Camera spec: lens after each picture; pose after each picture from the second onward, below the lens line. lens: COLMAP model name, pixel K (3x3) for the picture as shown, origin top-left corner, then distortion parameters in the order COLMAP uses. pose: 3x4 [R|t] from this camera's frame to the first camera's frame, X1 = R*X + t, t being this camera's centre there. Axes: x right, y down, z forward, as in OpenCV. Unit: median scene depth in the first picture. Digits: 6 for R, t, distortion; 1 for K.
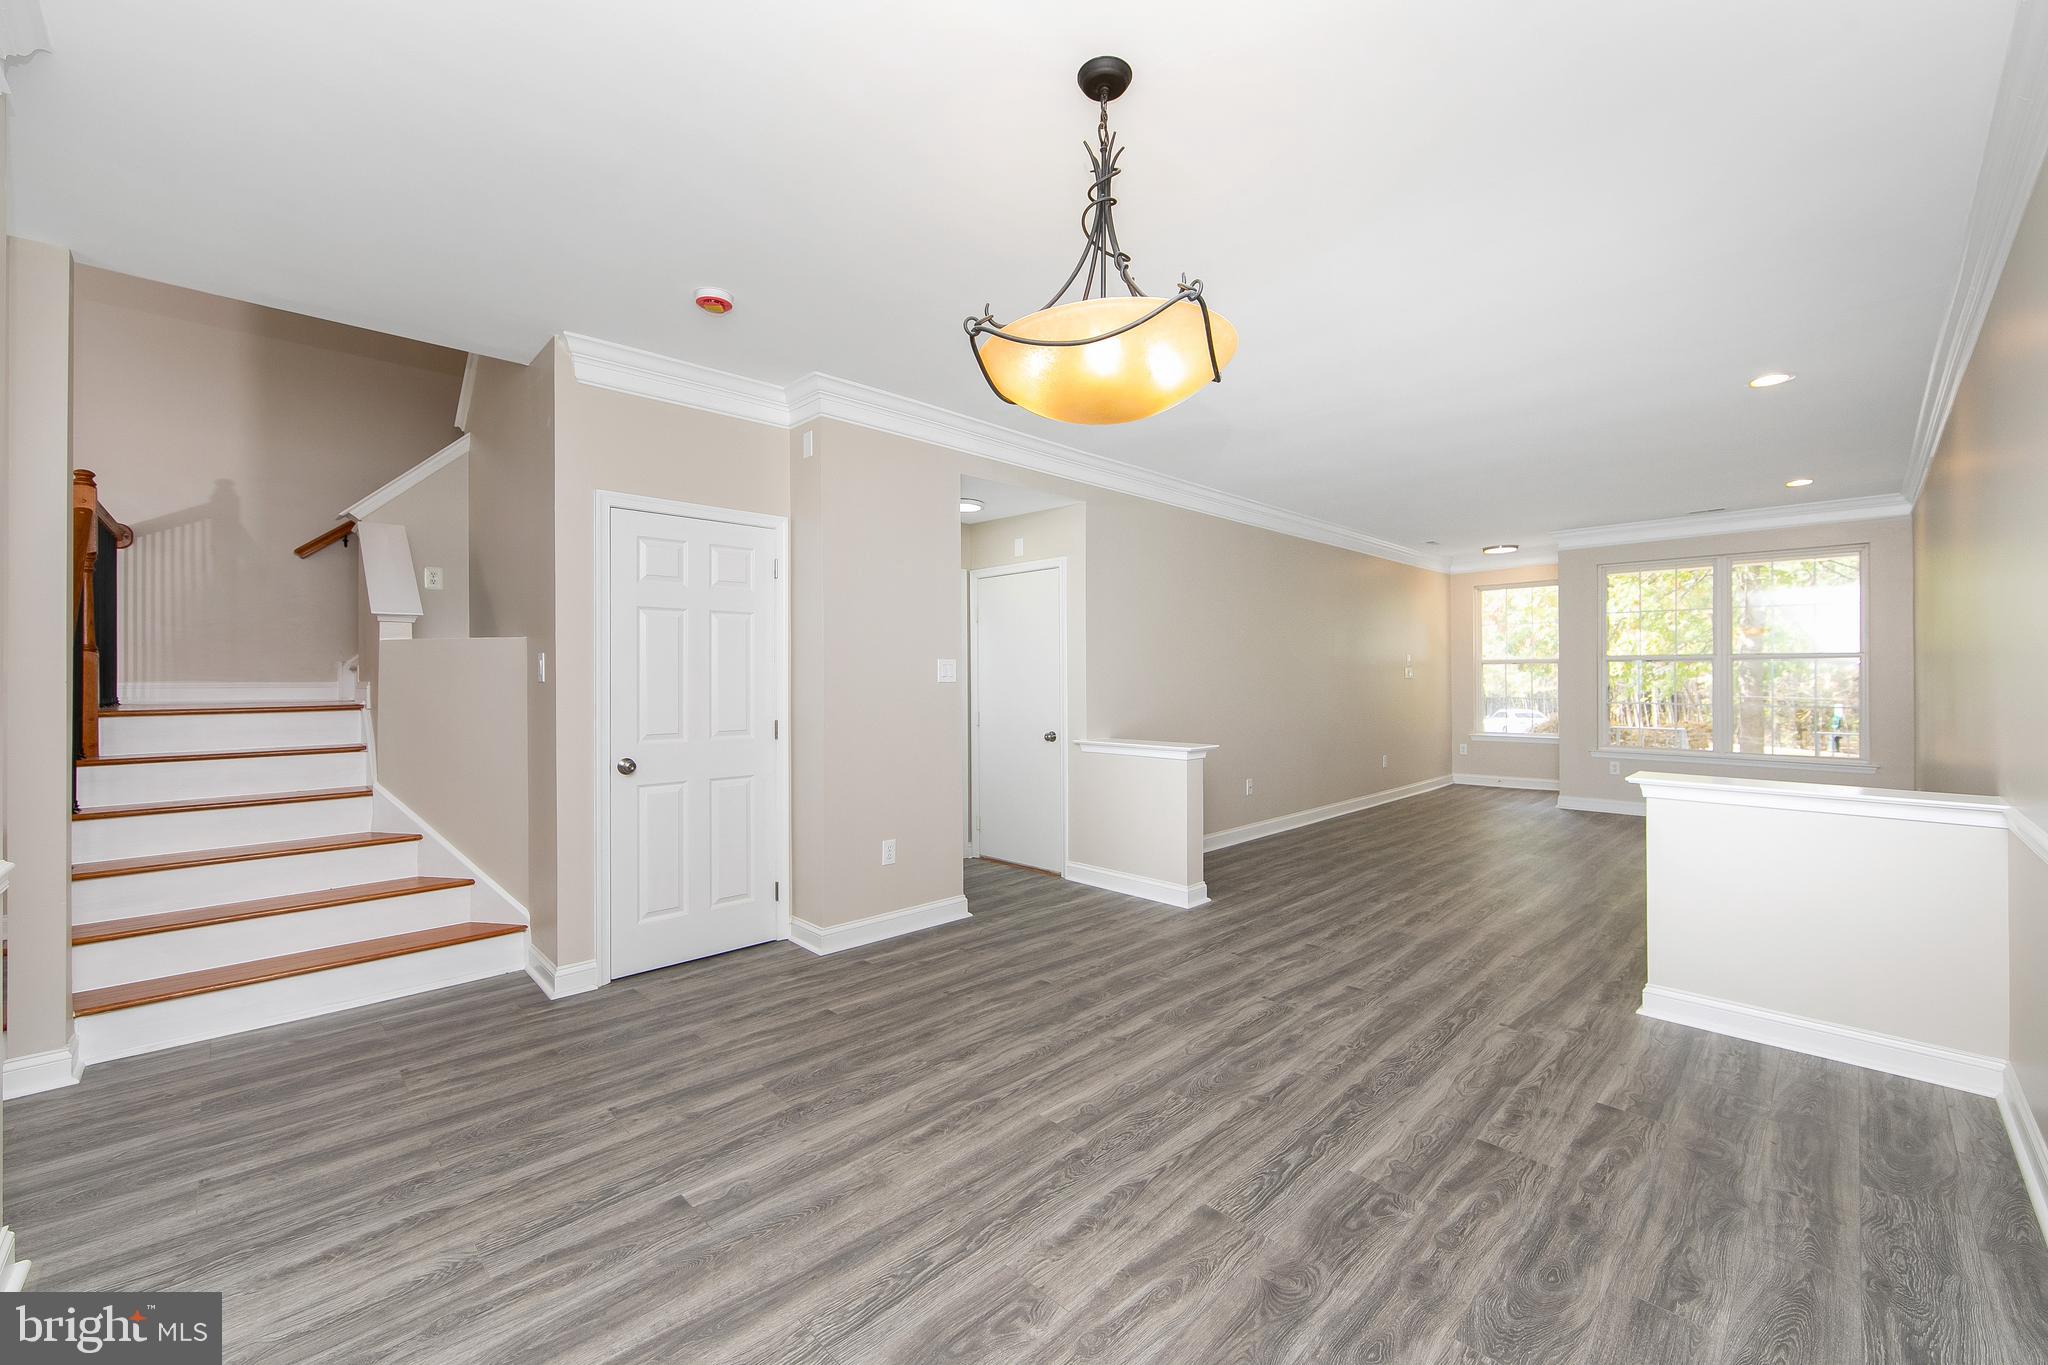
lens RADIAL K [[826.4, 0, 999.3], [0, 826.4, 674.8], [0, 0, 1]] dist [-0.010142, 0.000436]
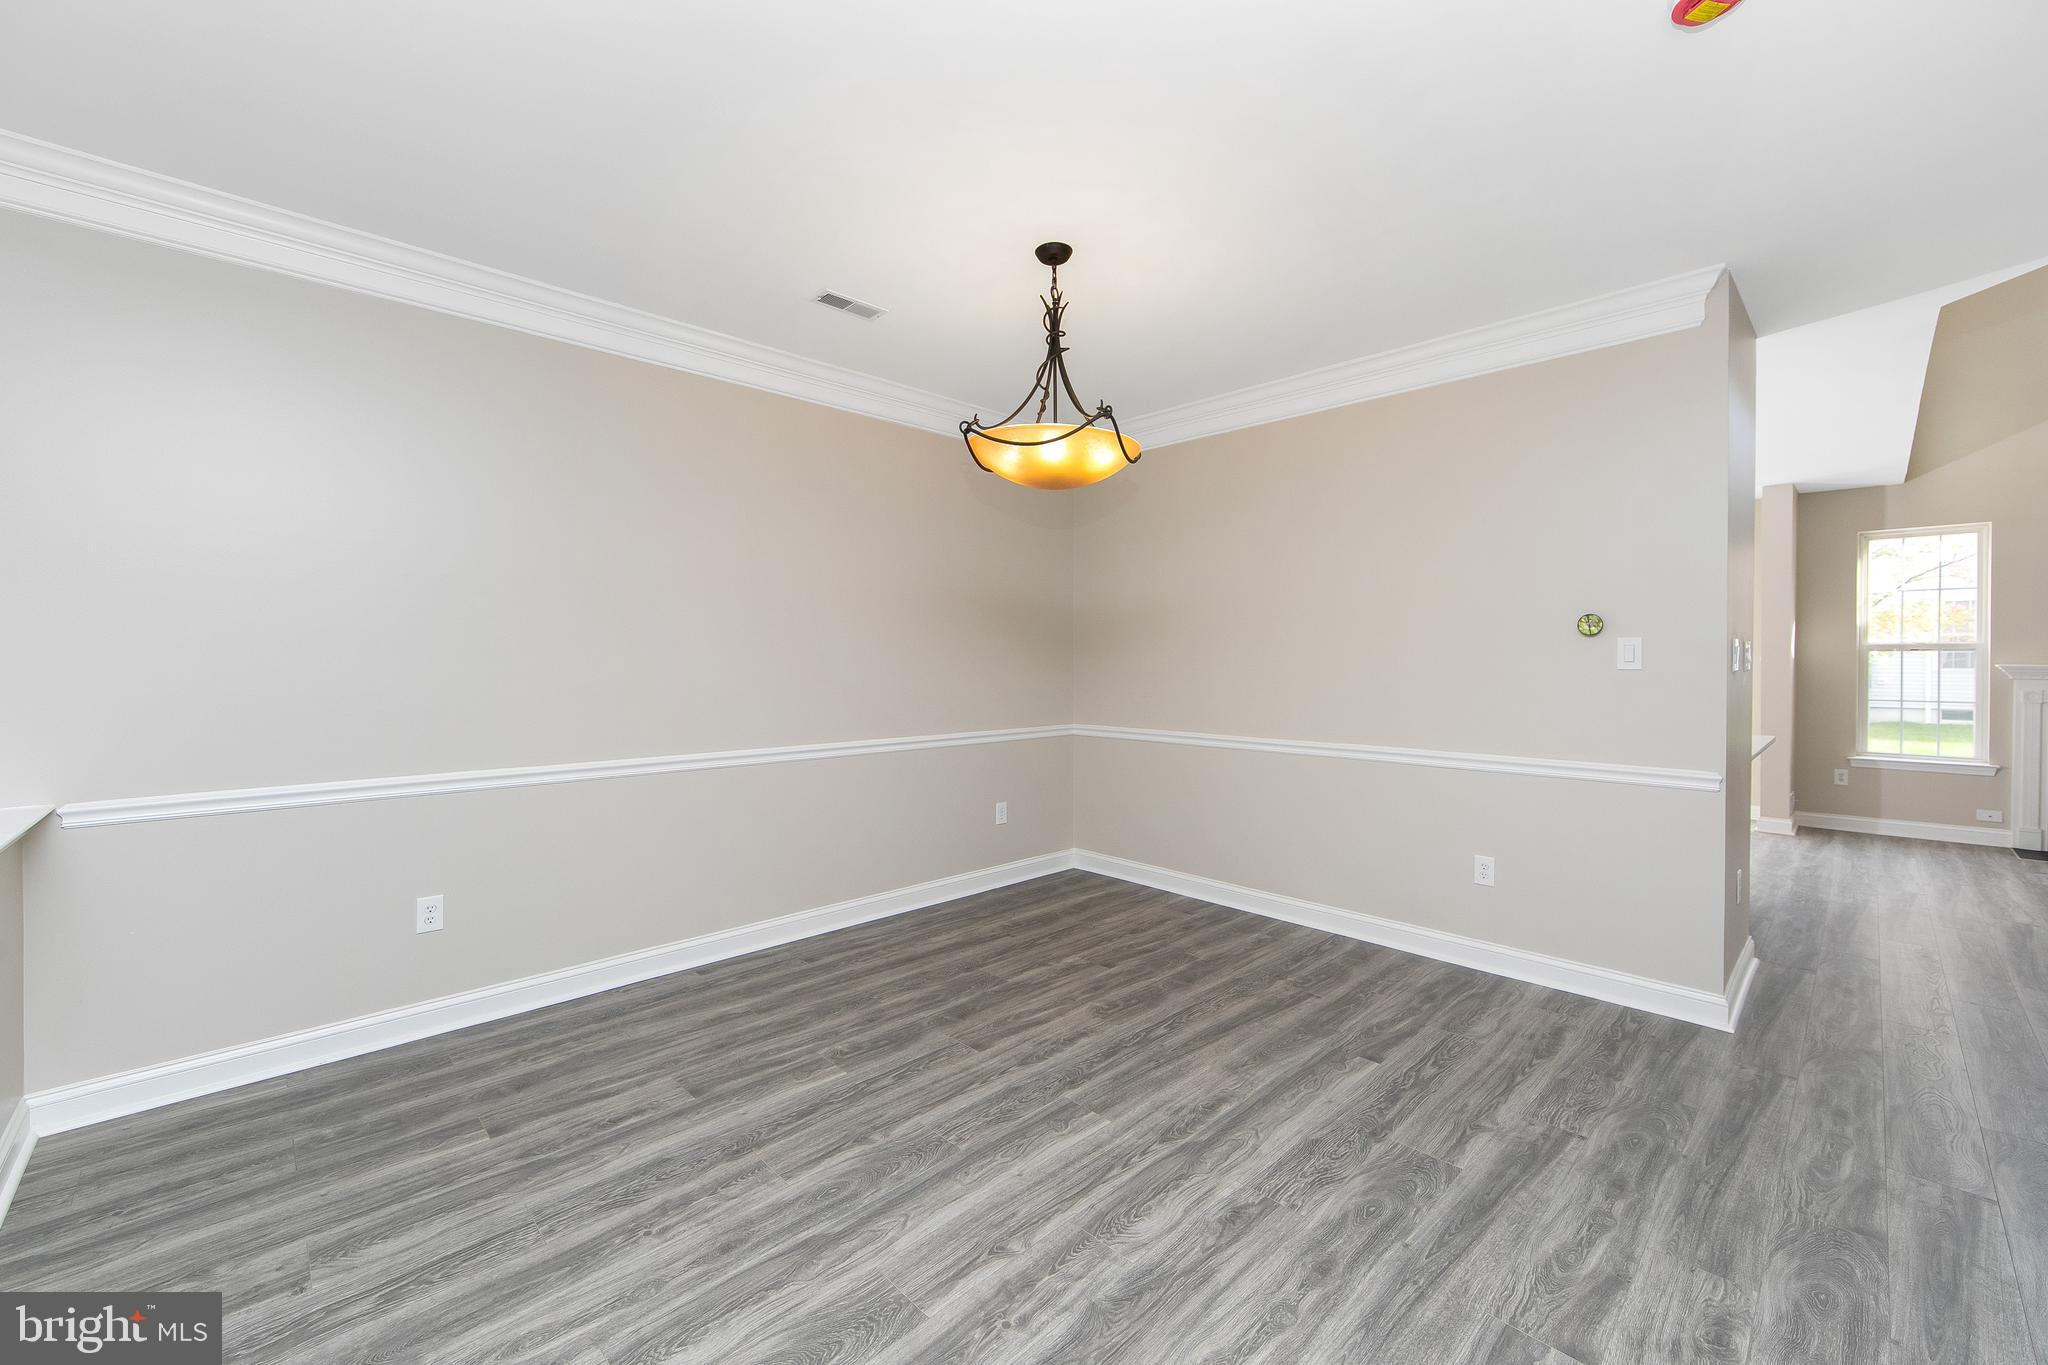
lens RADIAL K [[826.4, 0, 999.3], [0, 826.4, 674.8], [0, 0, 1]] dist [-0.010142, 0.000436]
pose [[-0.999967, 0.001474, 0.007994, 0.179312], [0.001543, 0.999962, 0.008572, 0.007742], [-0.007981, 0.008584, -0.999931, 2.056342]]
